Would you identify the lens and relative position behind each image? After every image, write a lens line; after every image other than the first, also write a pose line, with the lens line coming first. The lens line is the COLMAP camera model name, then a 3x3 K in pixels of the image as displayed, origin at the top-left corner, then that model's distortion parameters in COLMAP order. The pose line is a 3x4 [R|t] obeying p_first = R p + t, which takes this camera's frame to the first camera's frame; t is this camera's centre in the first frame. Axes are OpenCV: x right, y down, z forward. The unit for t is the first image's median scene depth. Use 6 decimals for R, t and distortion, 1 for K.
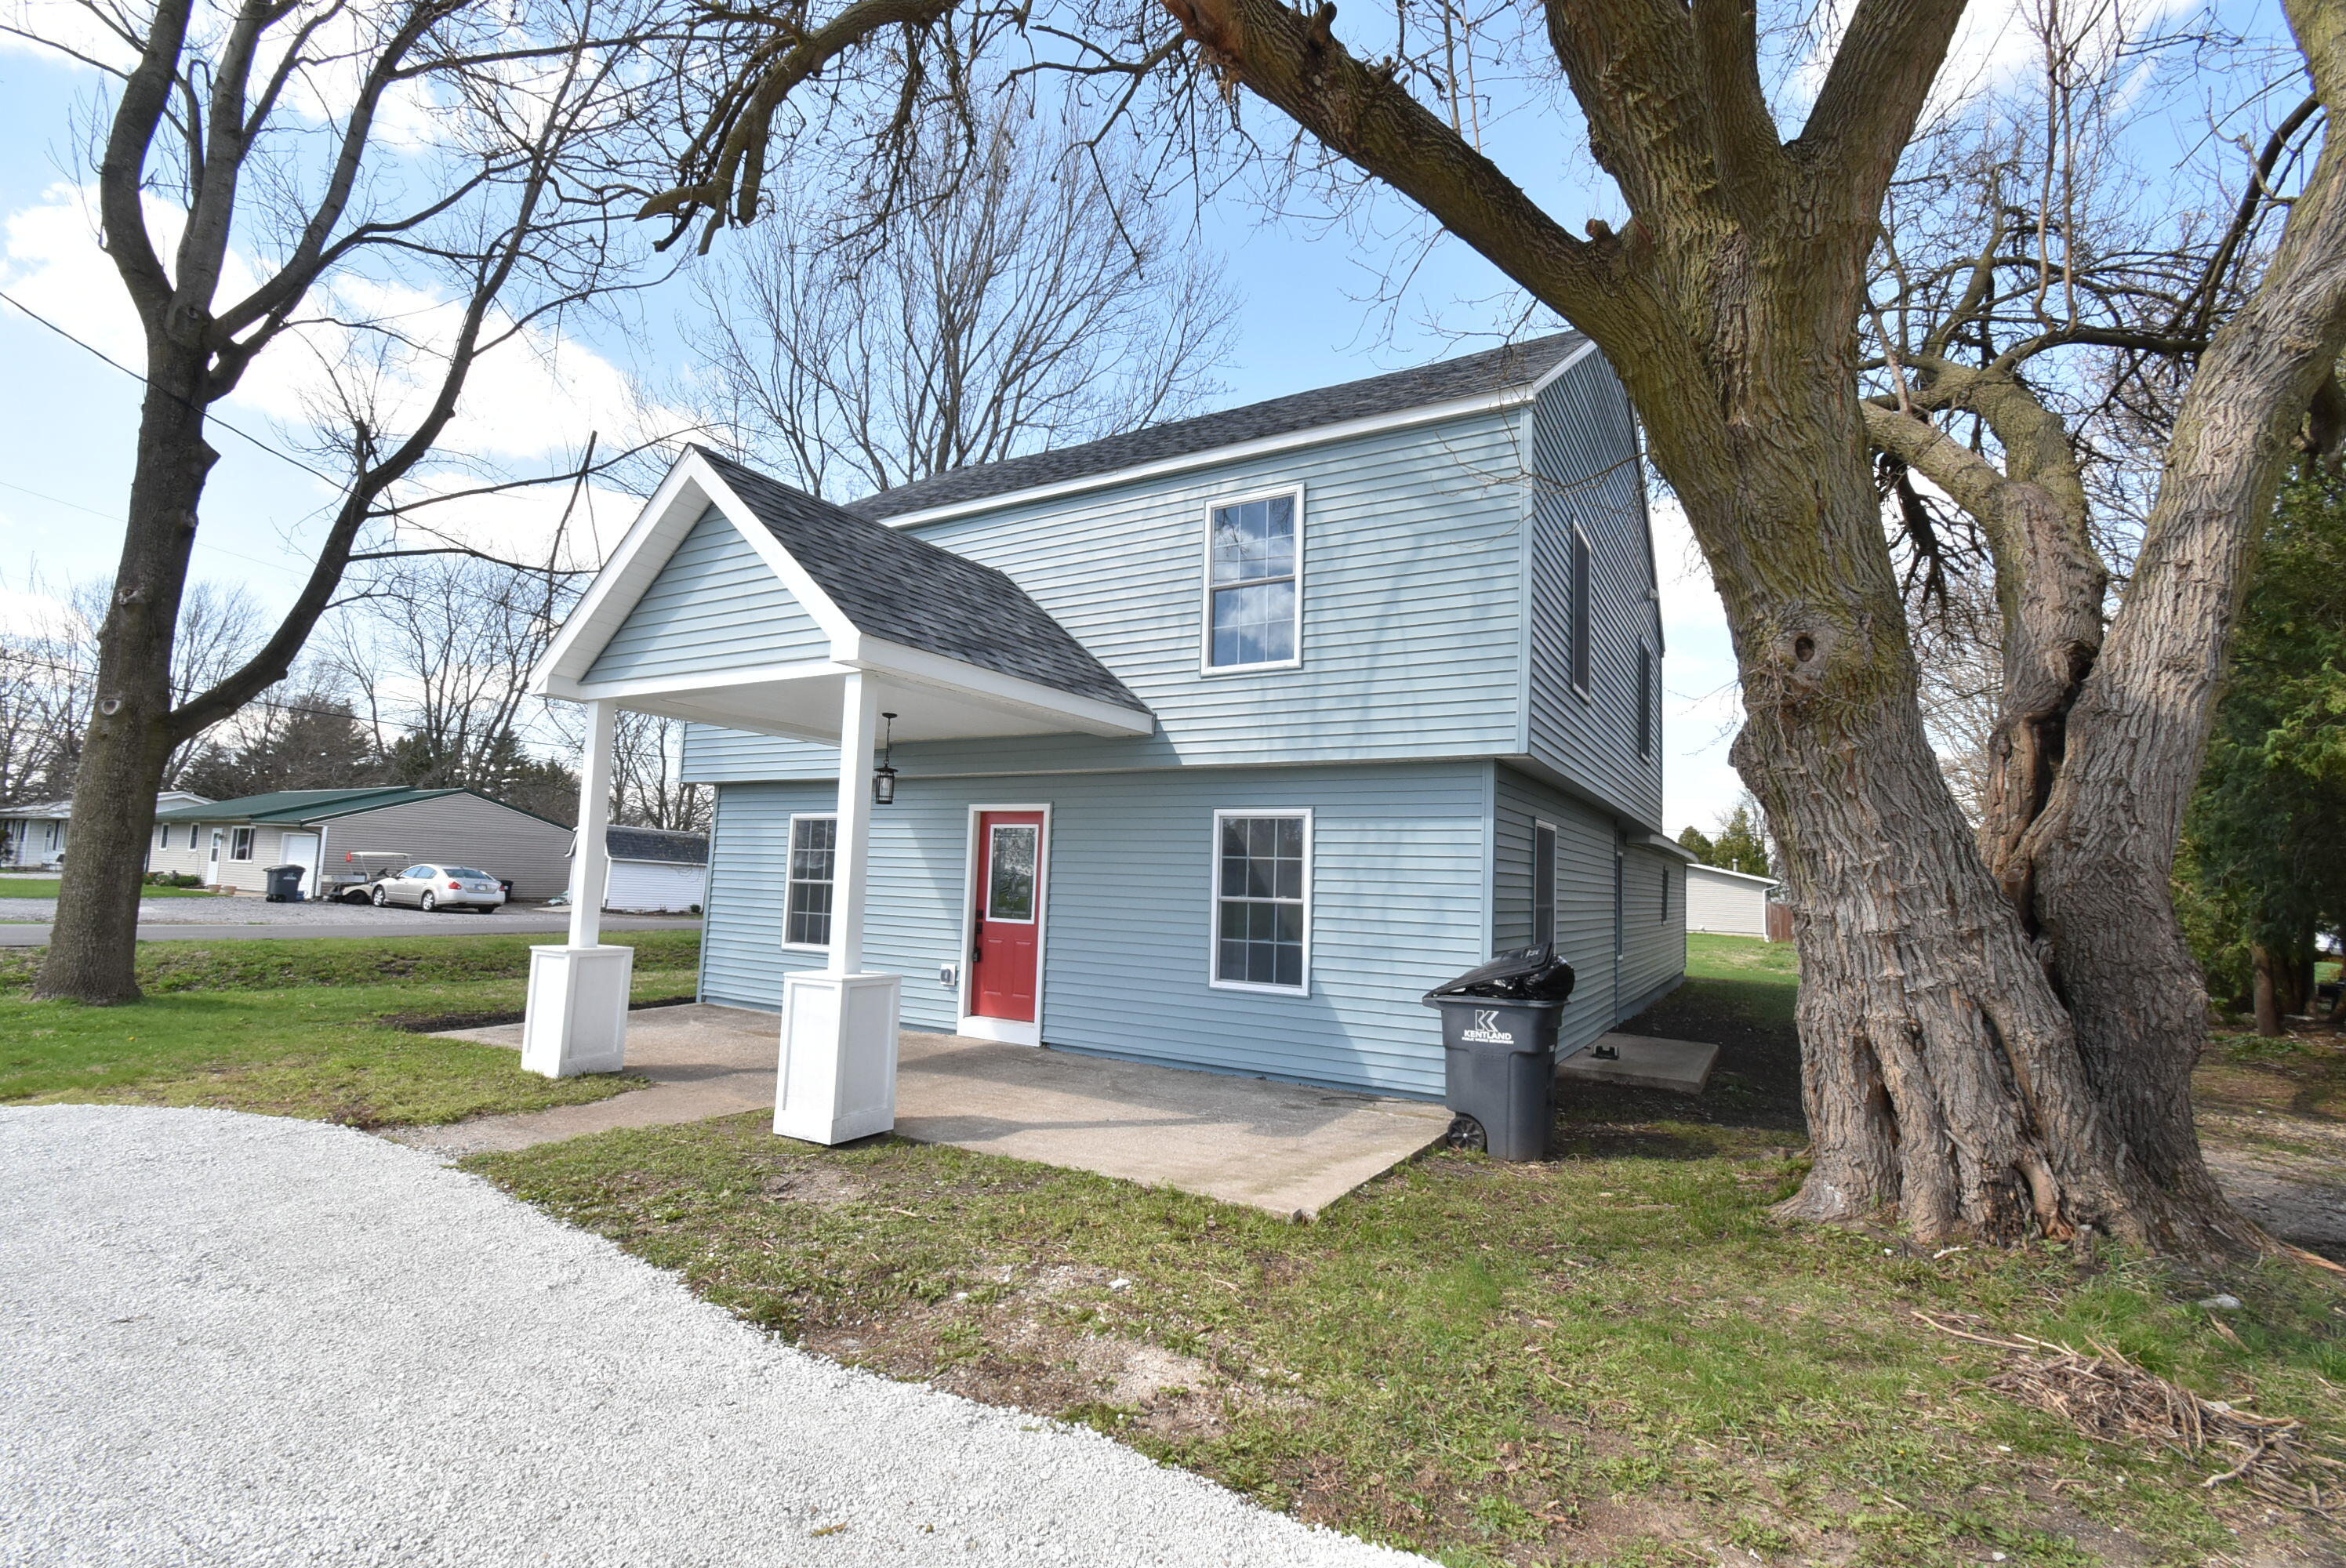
lens RADIAL K [[1032.2, 0, 1183.0], [0, 1032.2, 782.9], [0, 0, 1]] dist [0.005393, -0.005299]
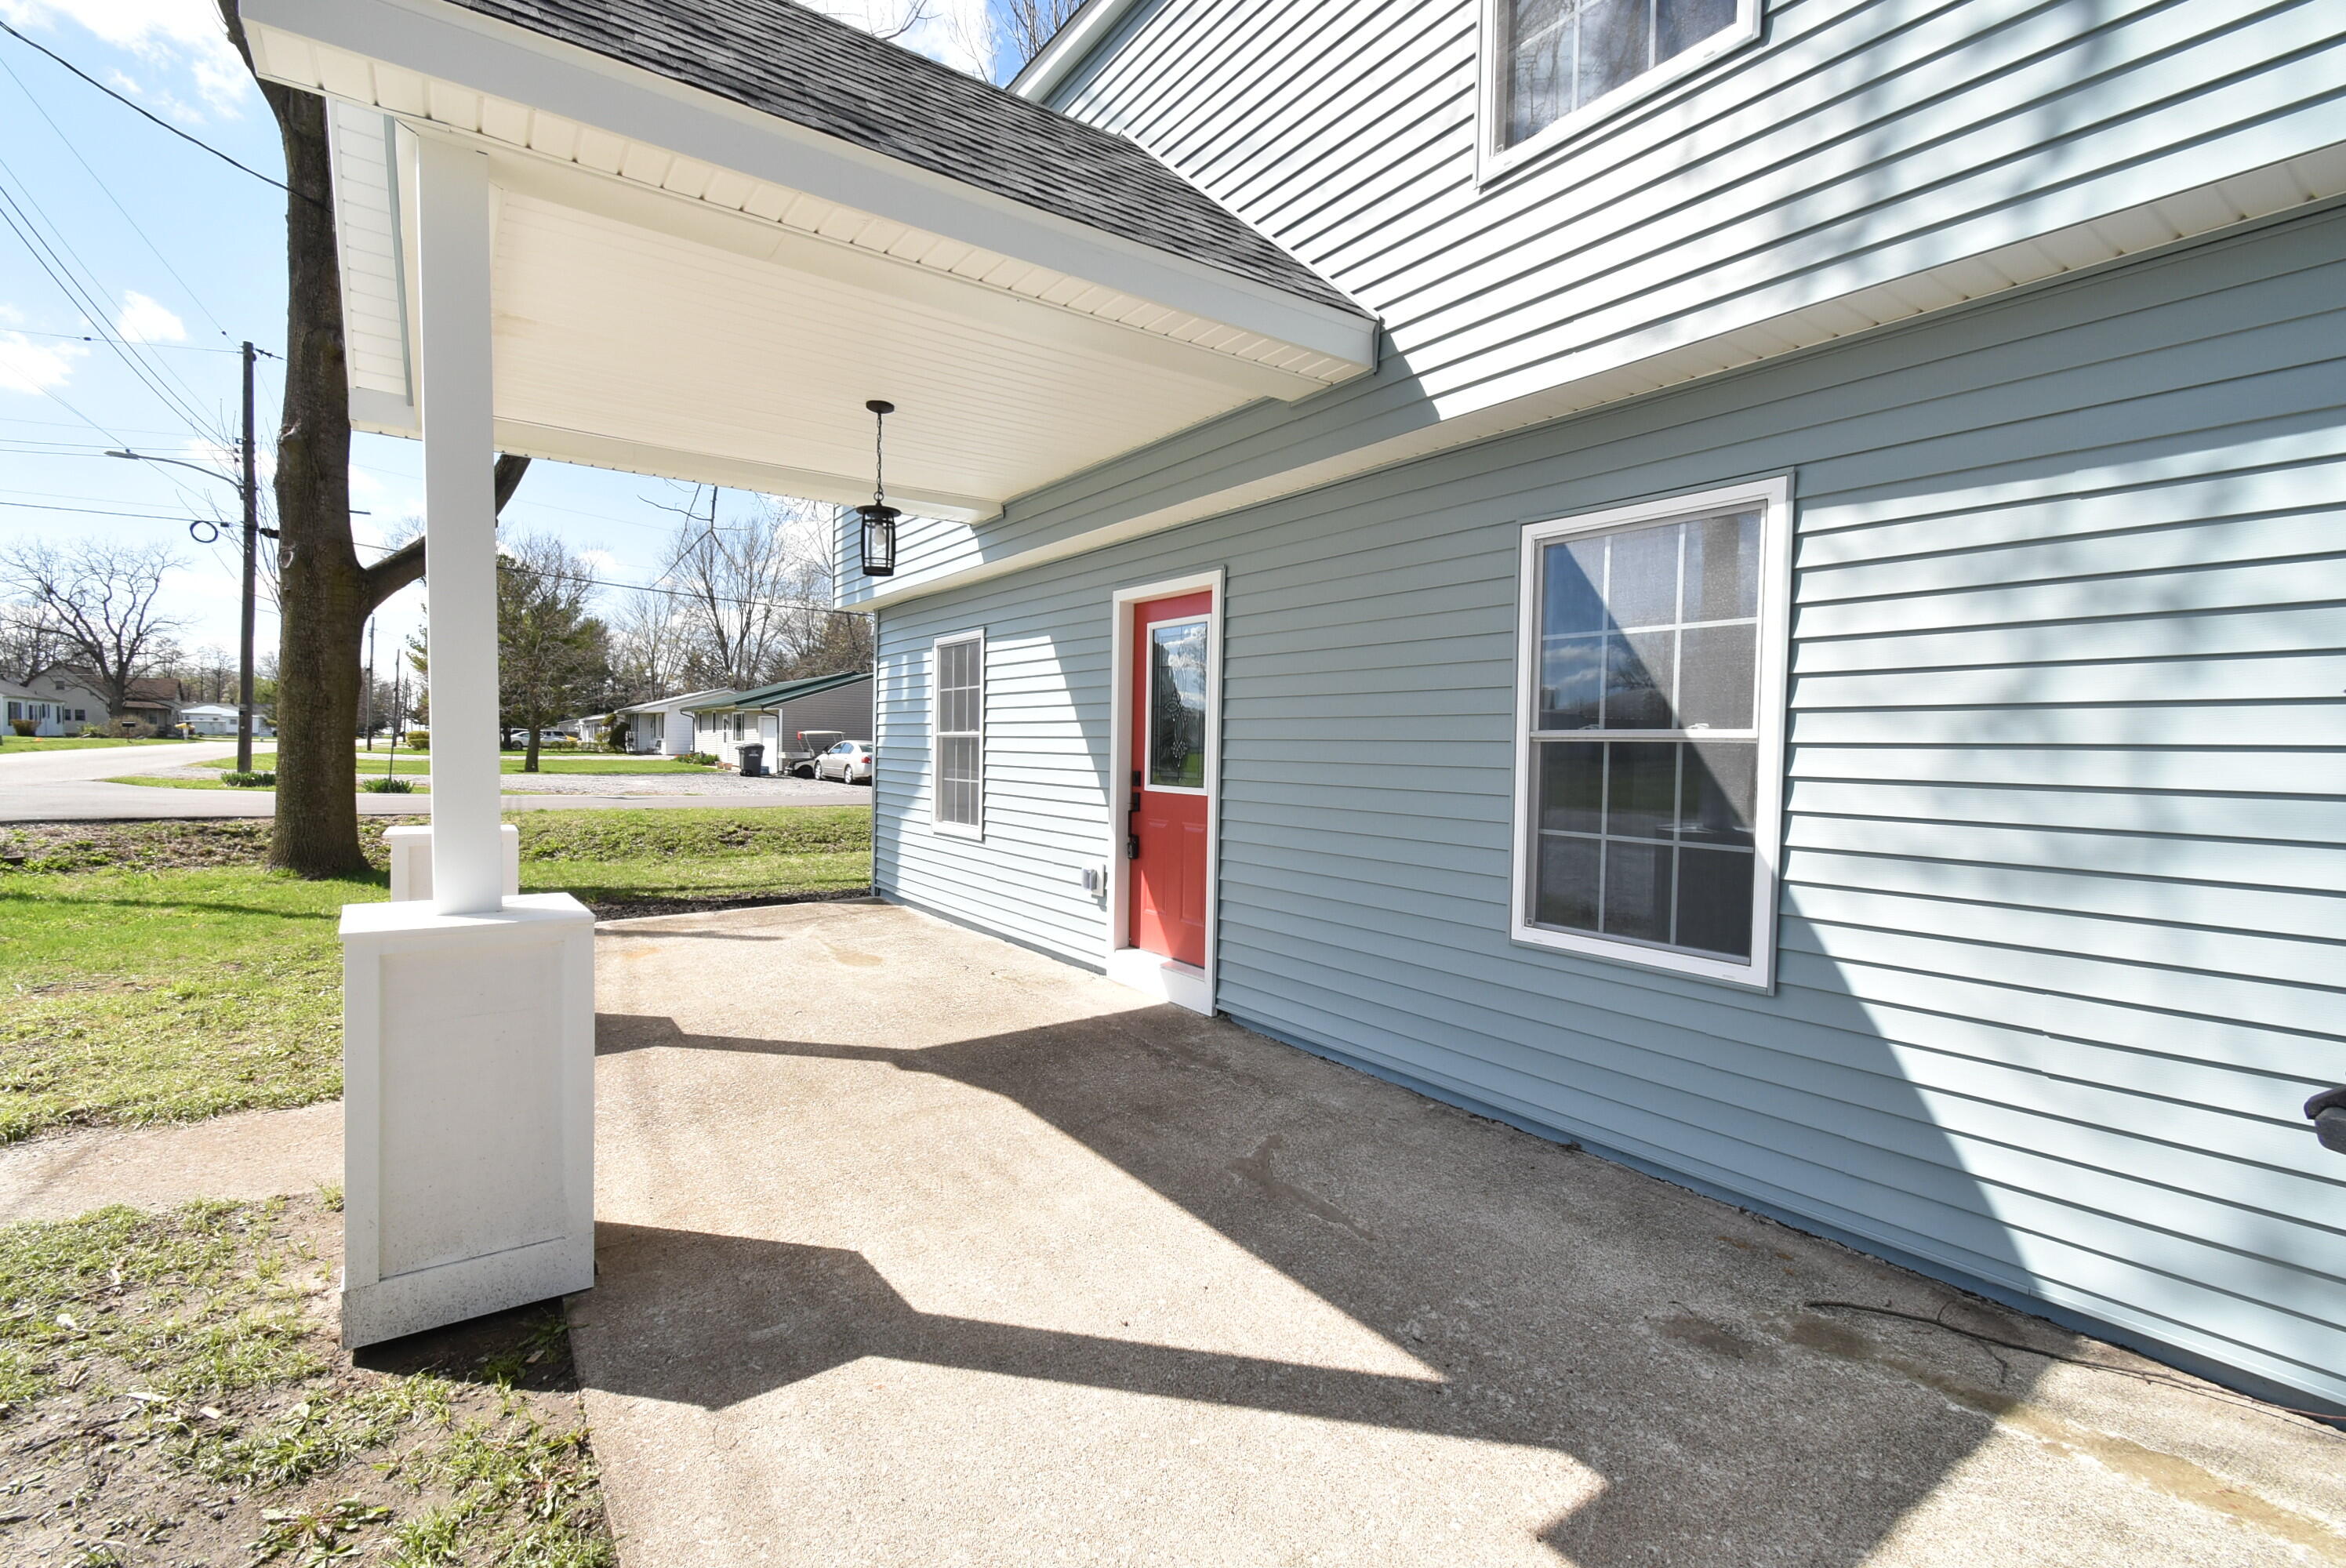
lens RADIAL K [[1032.2, 0, 1183.0], [0, 1032.2, 782.9], [0, 0, 1]] dist [0.005393, -0.005299]
pose [[0.915761, -0.002629, -0.401714, 0.063500], [0.051424, 0.992519, 0.110732, 0.066560], [0.398418, -0.122061, 0.909046, 0.480559]]
